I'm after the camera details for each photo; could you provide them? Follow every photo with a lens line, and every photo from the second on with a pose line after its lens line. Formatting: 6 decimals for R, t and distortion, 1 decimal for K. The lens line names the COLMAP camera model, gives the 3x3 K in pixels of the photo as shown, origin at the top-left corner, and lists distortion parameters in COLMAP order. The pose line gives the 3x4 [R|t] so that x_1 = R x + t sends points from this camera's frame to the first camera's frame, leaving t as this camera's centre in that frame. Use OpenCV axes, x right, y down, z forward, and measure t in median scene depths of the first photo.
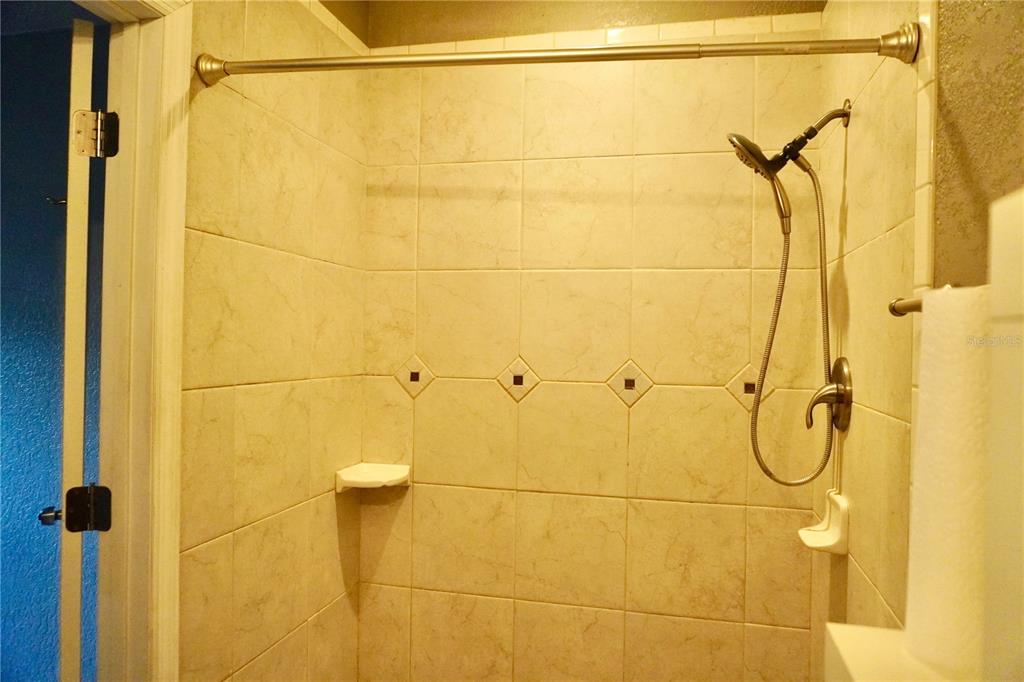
lens RADIAL K [[704.2, 0, 512.0], [0, 704.2, 341.0], [0, 0, 1]] dist [-0.001583, 0.000083]
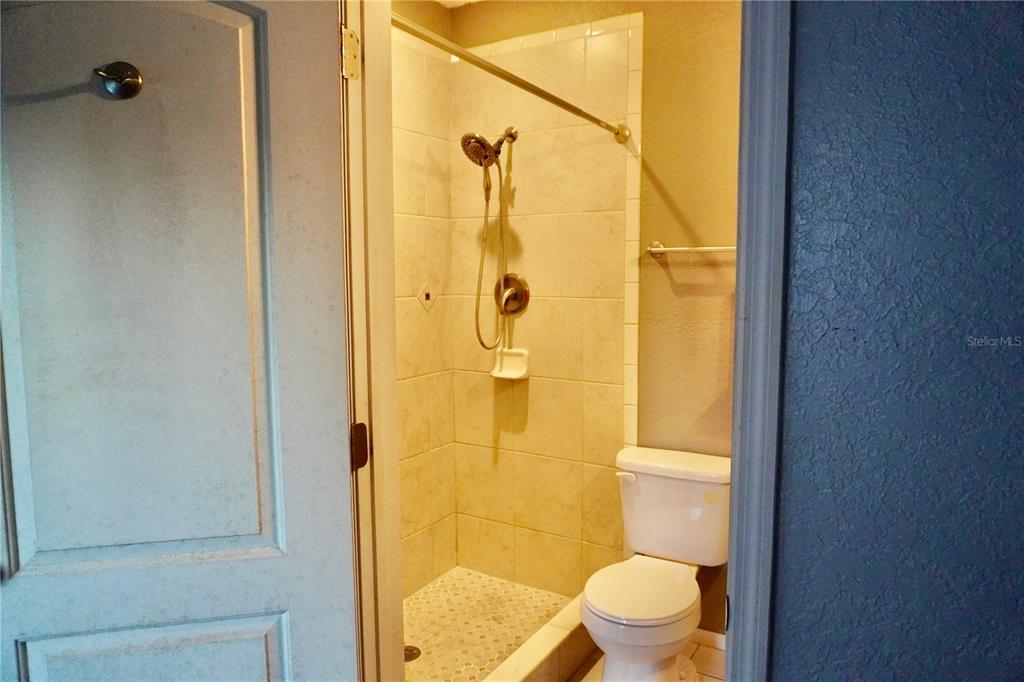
lens RADIAL K [[704.2, 0, 512.0], [0, 704.2, 341.0], [0, 0, 1]] dist [-0.001583, 0.000083]
pose [[0.321960, -0.114771, 0.939771, -1.154473], [0.010006, 0.992982, 0.117842, -0.016707], [-0.946700, -0.028537, 0.320849, 0.388288]]
